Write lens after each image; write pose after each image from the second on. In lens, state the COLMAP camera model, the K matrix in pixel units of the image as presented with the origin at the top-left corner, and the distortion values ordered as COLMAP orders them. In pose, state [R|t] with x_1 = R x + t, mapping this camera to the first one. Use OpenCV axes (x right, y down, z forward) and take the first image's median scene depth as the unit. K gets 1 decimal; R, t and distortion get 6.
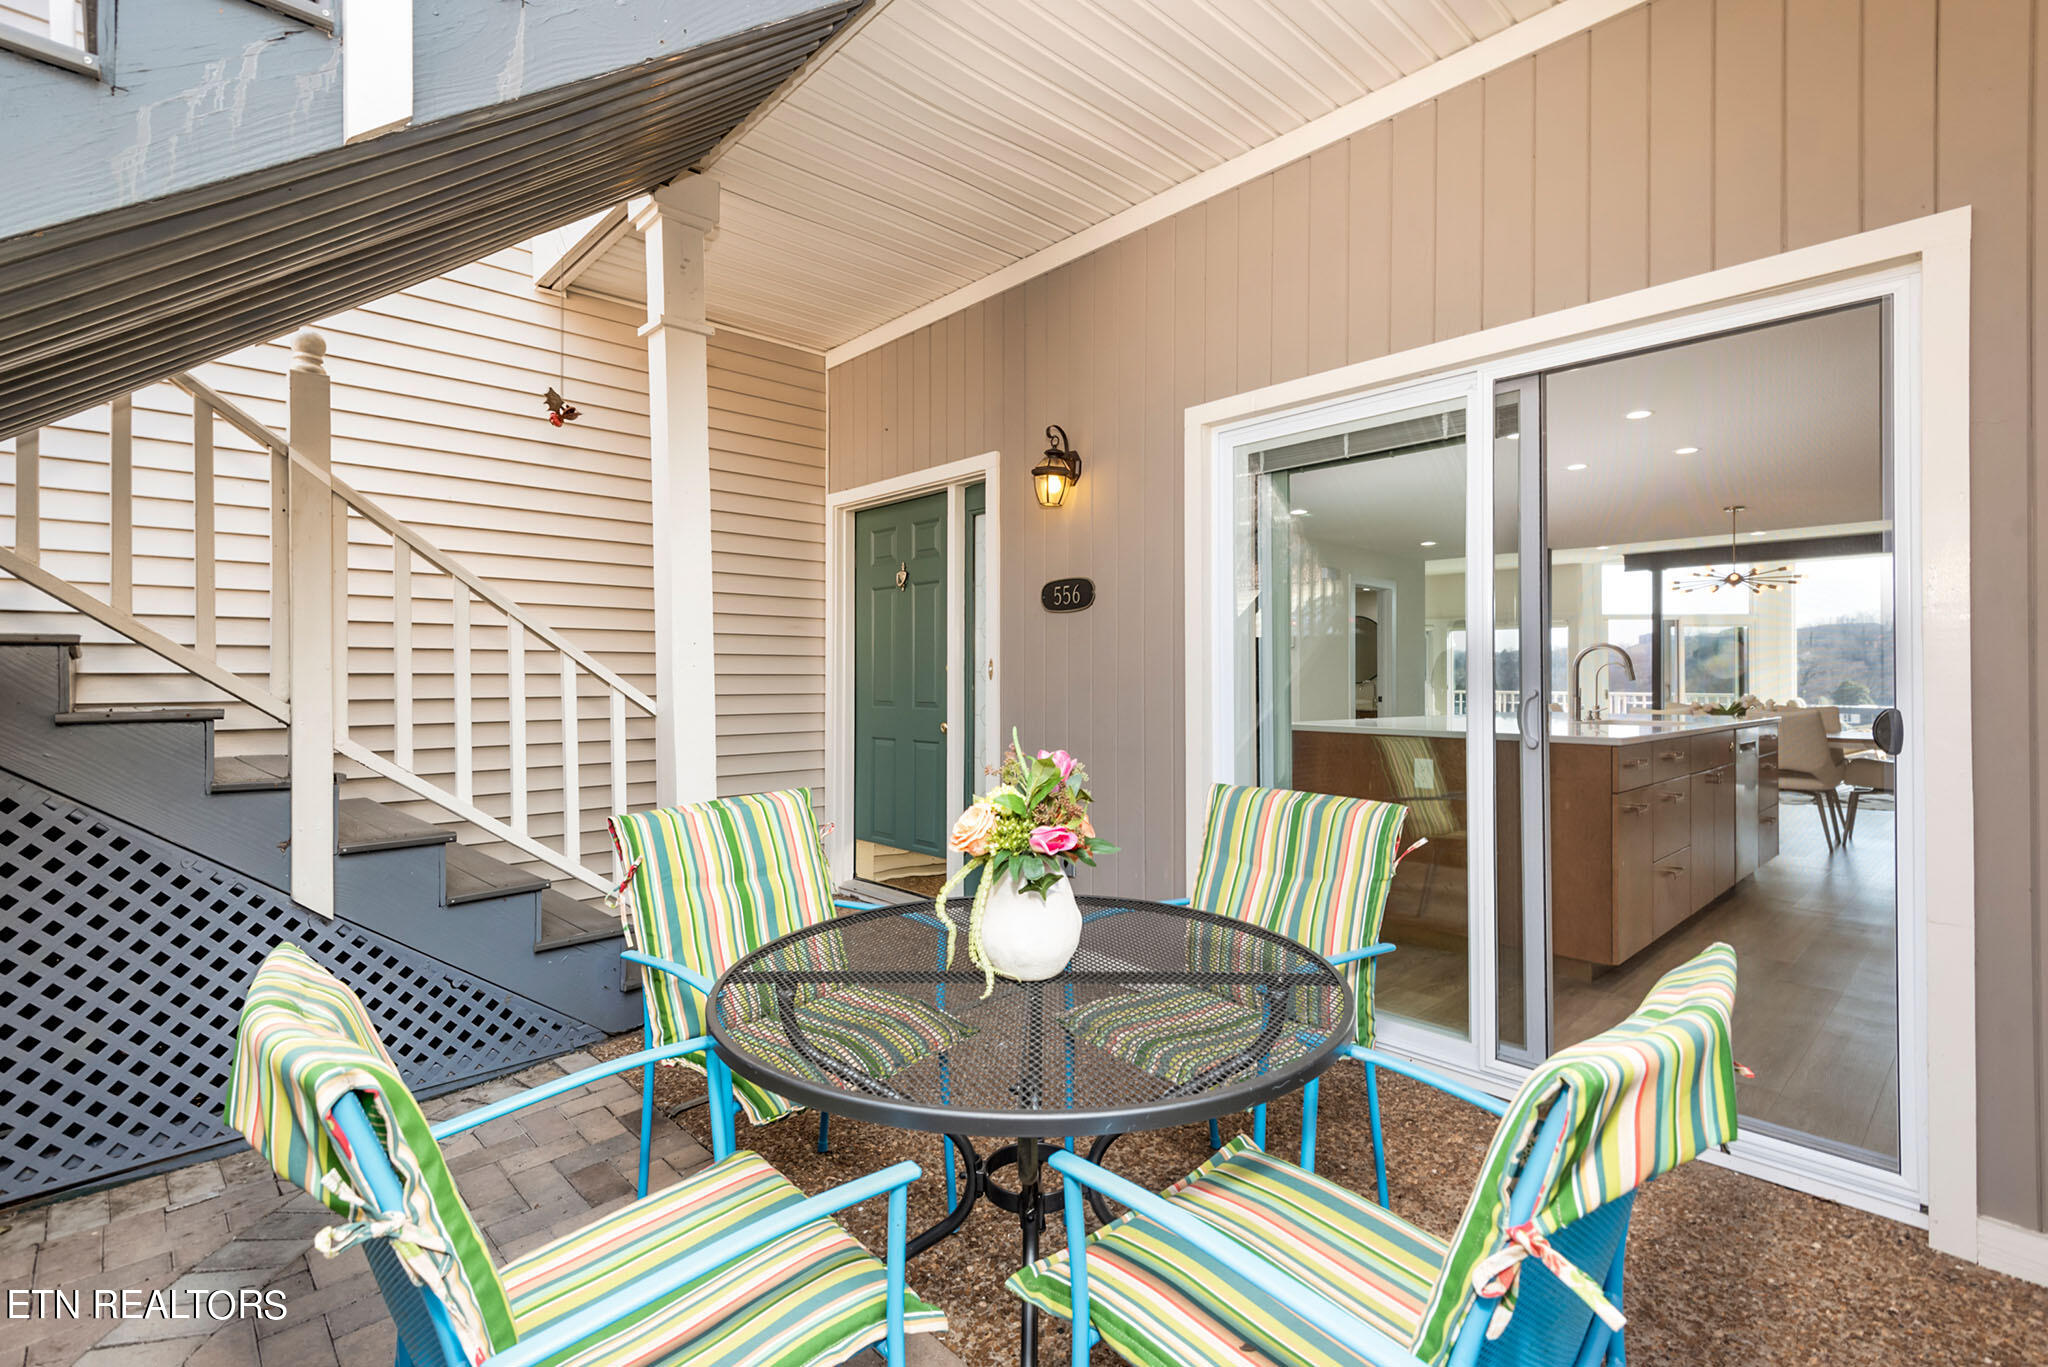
lens RADIAL K [[924.6, 0, 1028.2], [0, 924.6, 676.3], [0, 0, 1]] dist [0.000929, -0.000199]
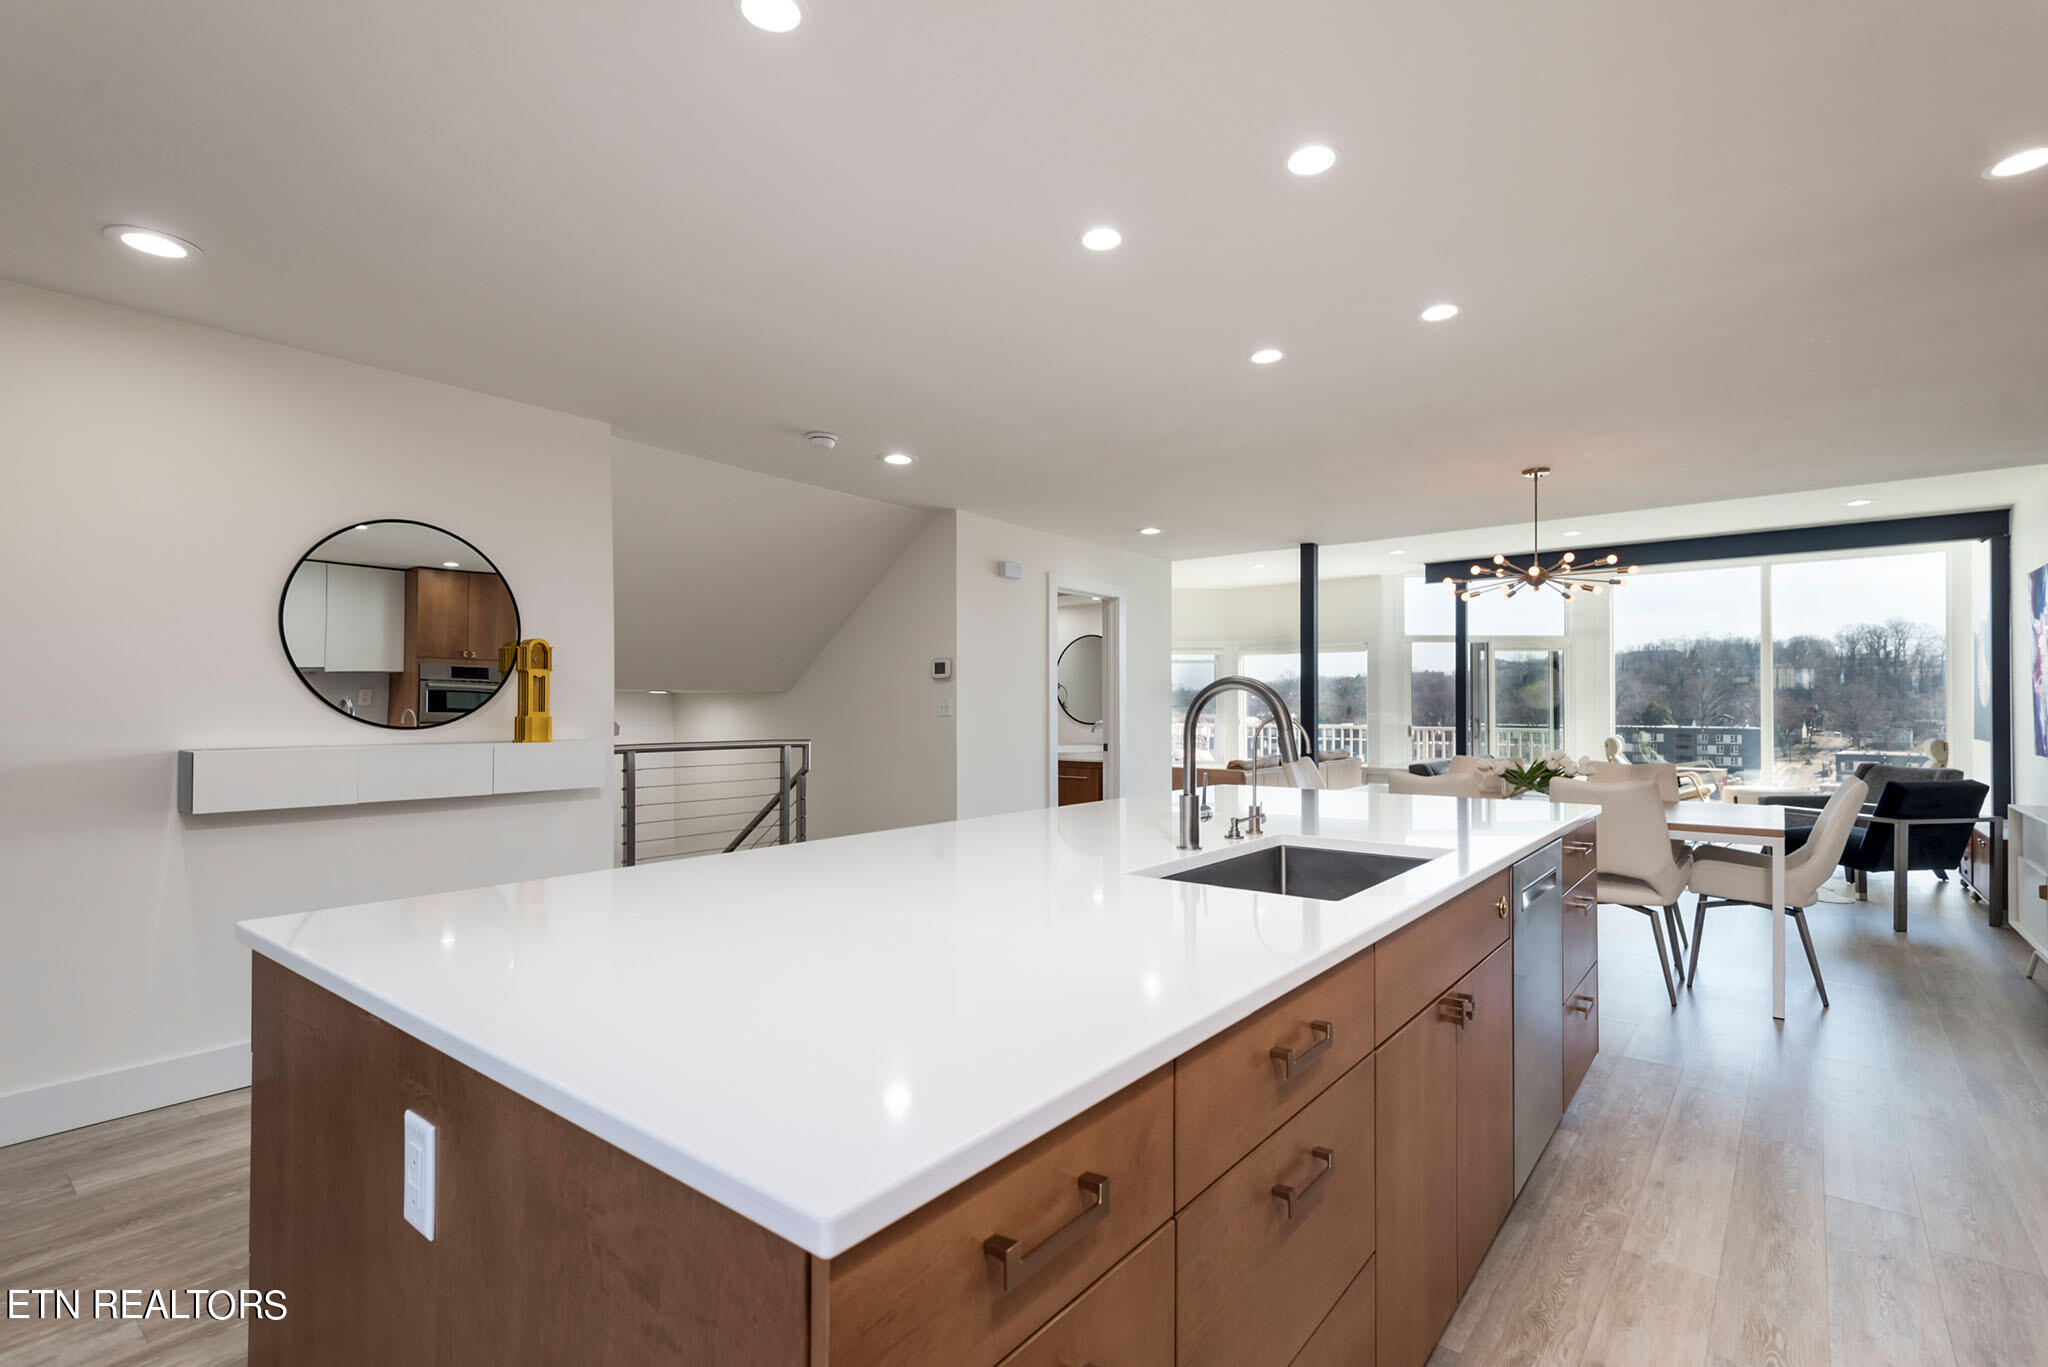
lens RADIAL K [[924.6, 0, 1028.2], [0, 924.6, 676.3], [0, 0, 1]] dist [0.000929, -0.000199]
pose [[0.991389, 0.008055, 0.130703, 0.182854], [-0.005512, 0.999789, -0.019807, -0.011302], [-0.130835, 0.018916, 0.991224, 0.226136]]
